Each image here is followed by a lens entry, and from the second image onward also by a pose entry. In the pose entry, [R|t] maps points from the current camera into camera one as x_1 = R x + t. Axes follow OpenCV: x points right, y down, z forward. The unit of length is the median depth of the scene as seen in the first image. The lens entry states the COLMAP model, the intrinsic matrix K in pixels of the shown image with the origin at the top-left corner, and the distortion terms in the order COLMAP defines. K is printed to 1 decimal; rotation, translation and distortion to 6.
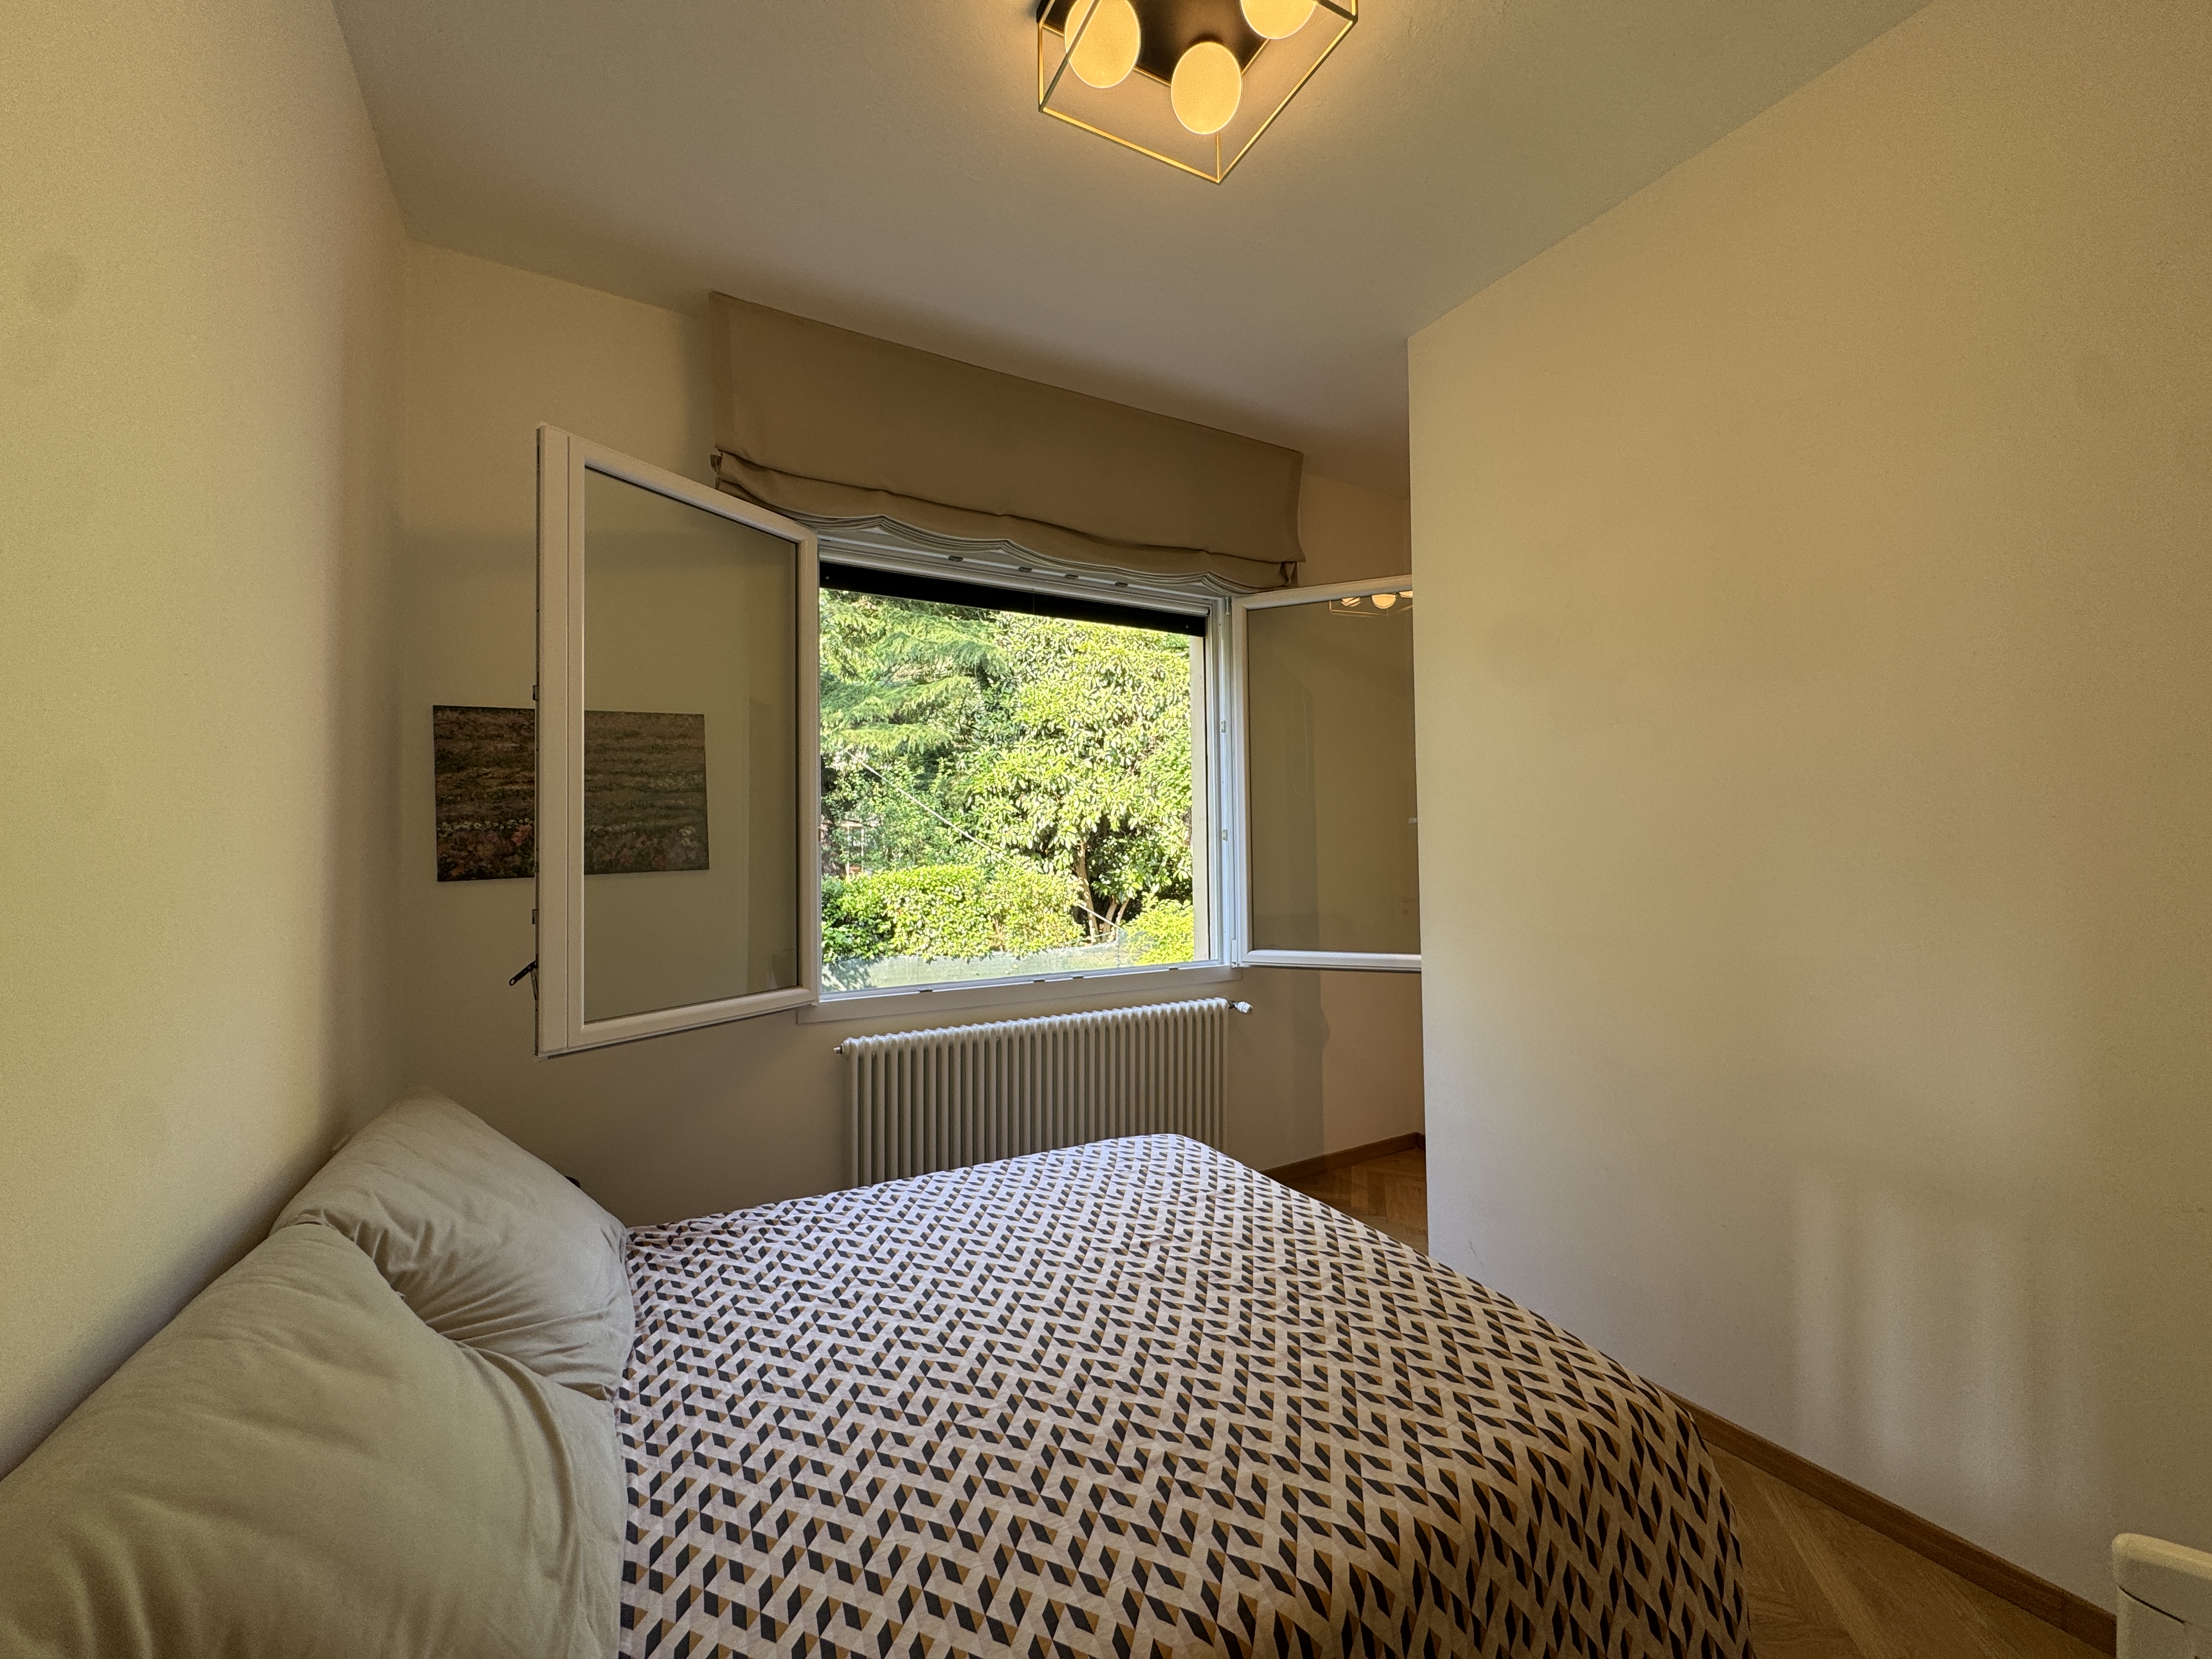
lens RADIAL K [[891.9, 0, 1120.5], [0, 891.9, 823.4], [0, 0, 1]] dist [-0.001372, 0.000789]
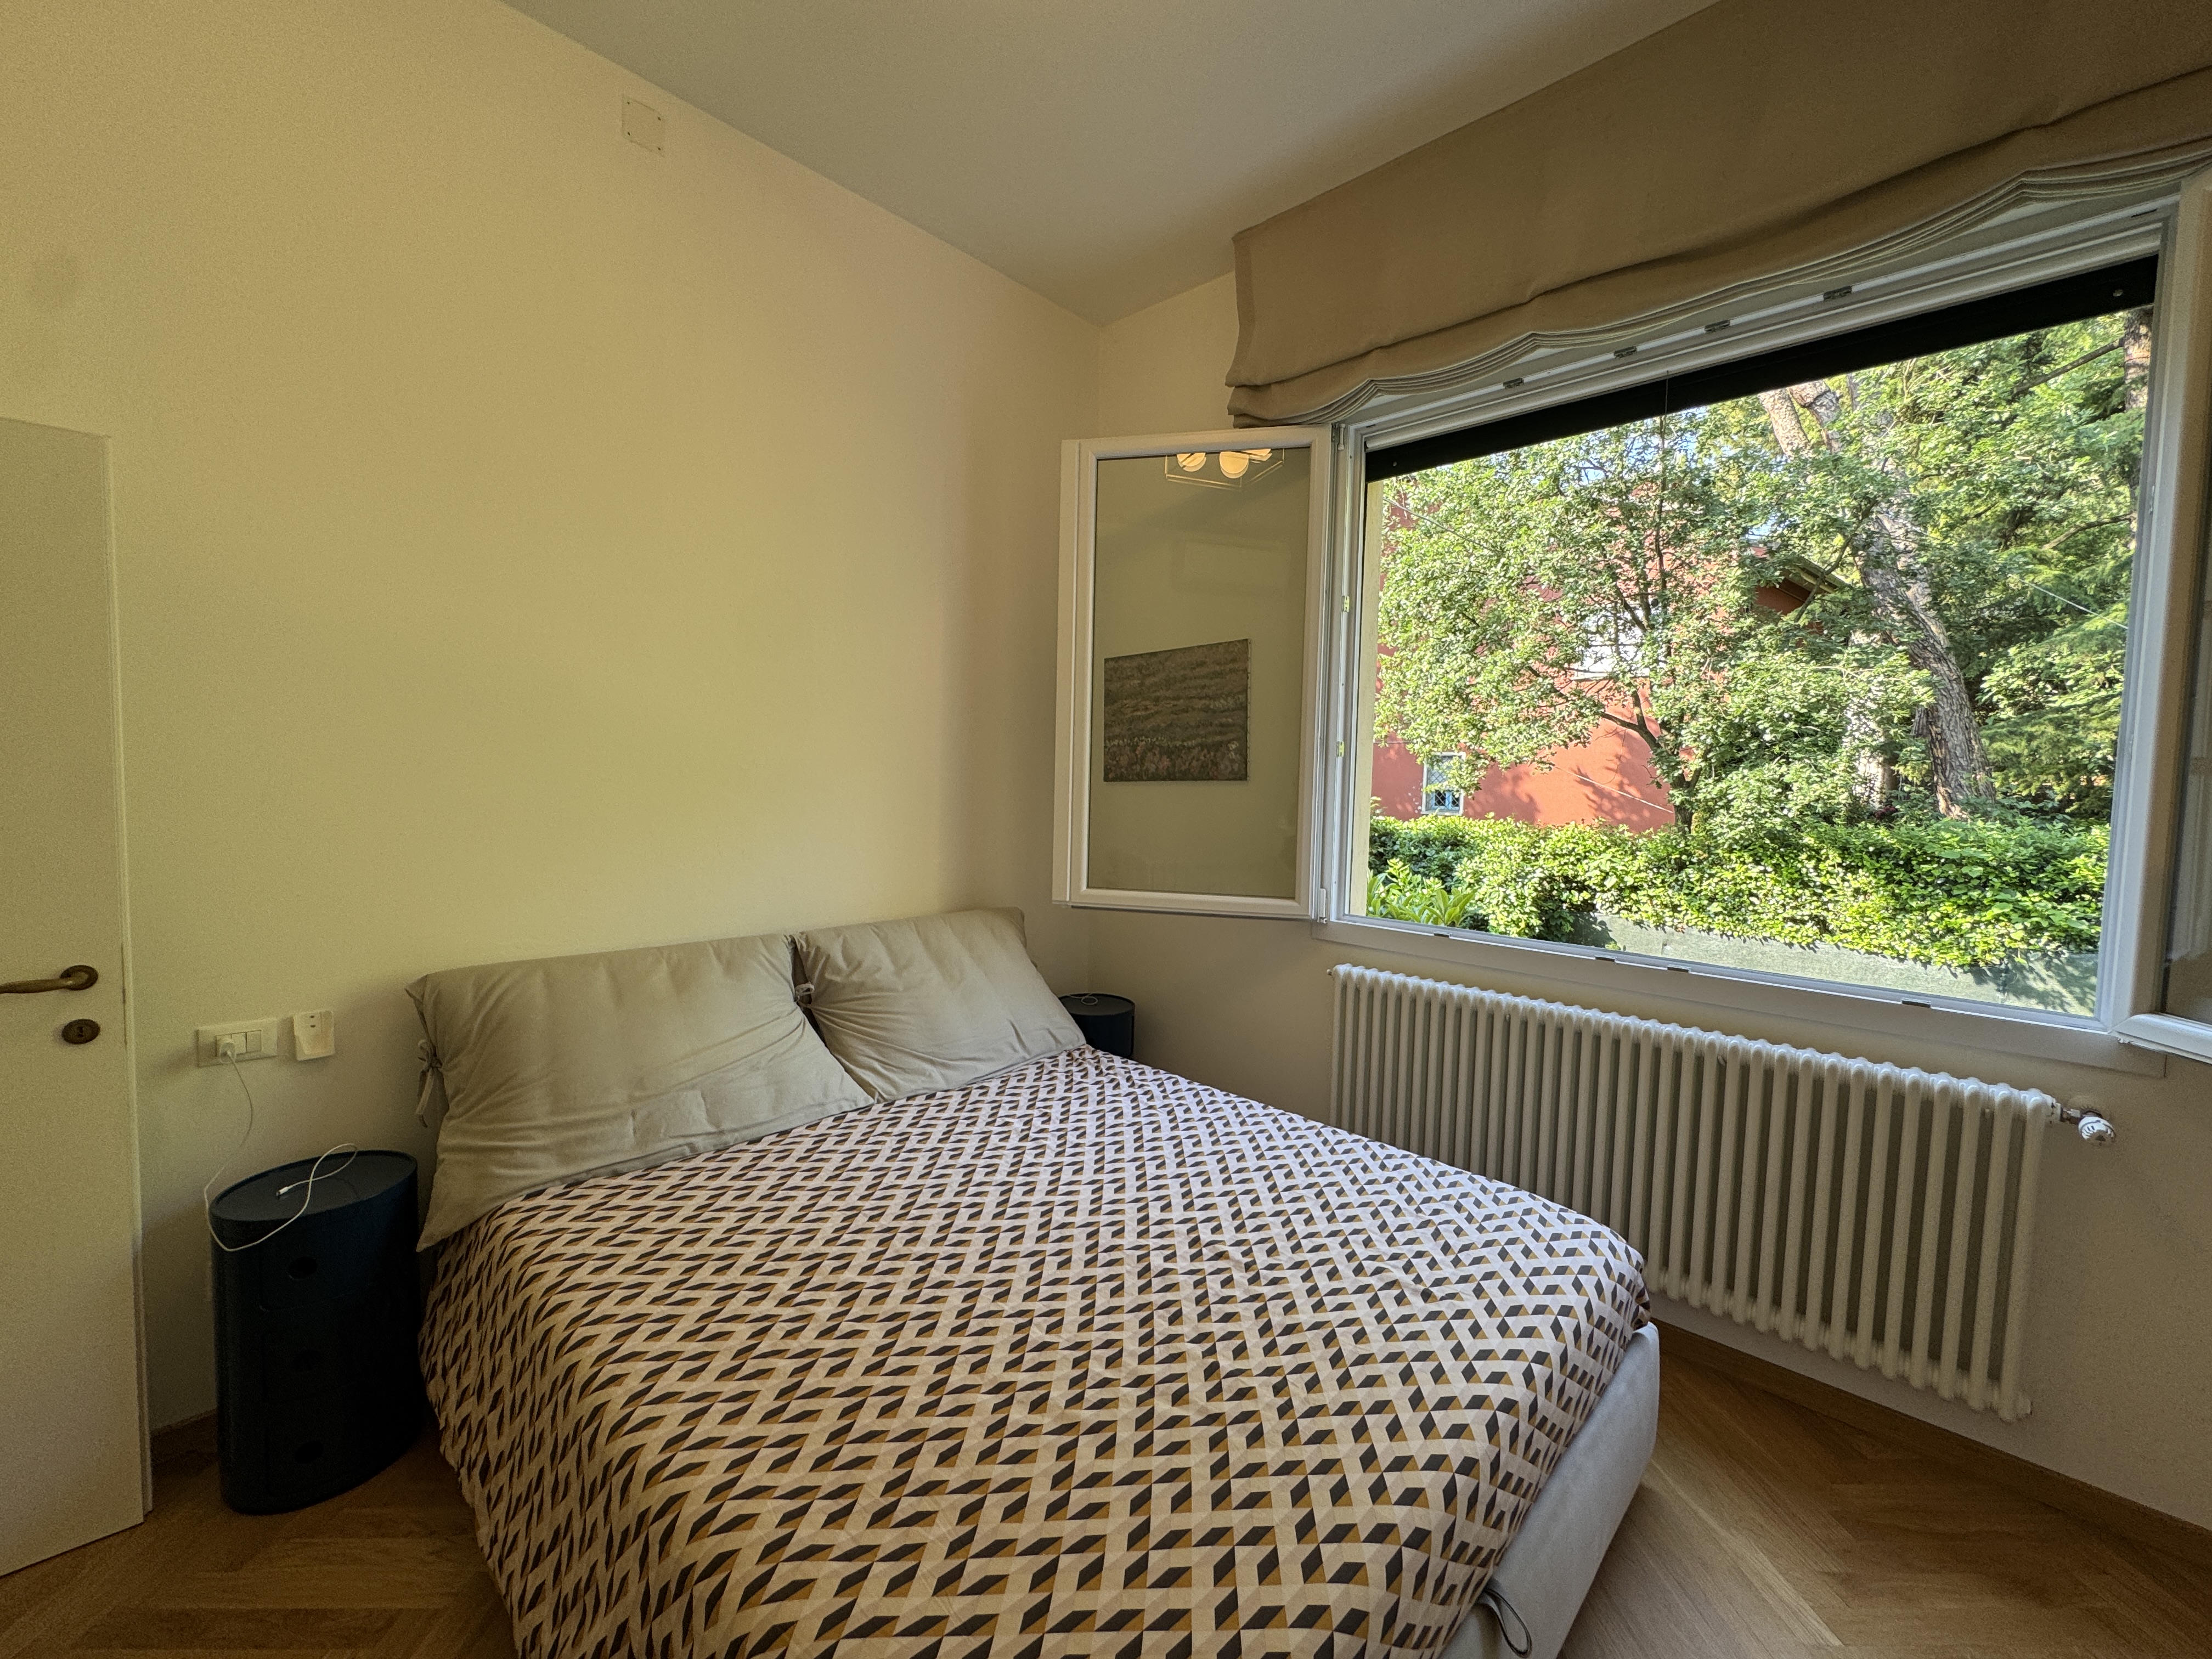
lens RADIAL K [[891.9, 0, 1086.7], [0, 891.9, 825.5], [0, 0, 1]] dist [-0.001372, 0.000789]
pose [[0.276555, 0.074368, -0.958116, 0.568868], [0.003091, 0.996927, 0.078273, 0.020956], [0.960993, -0.024608, 0.275475, 0.525781]]
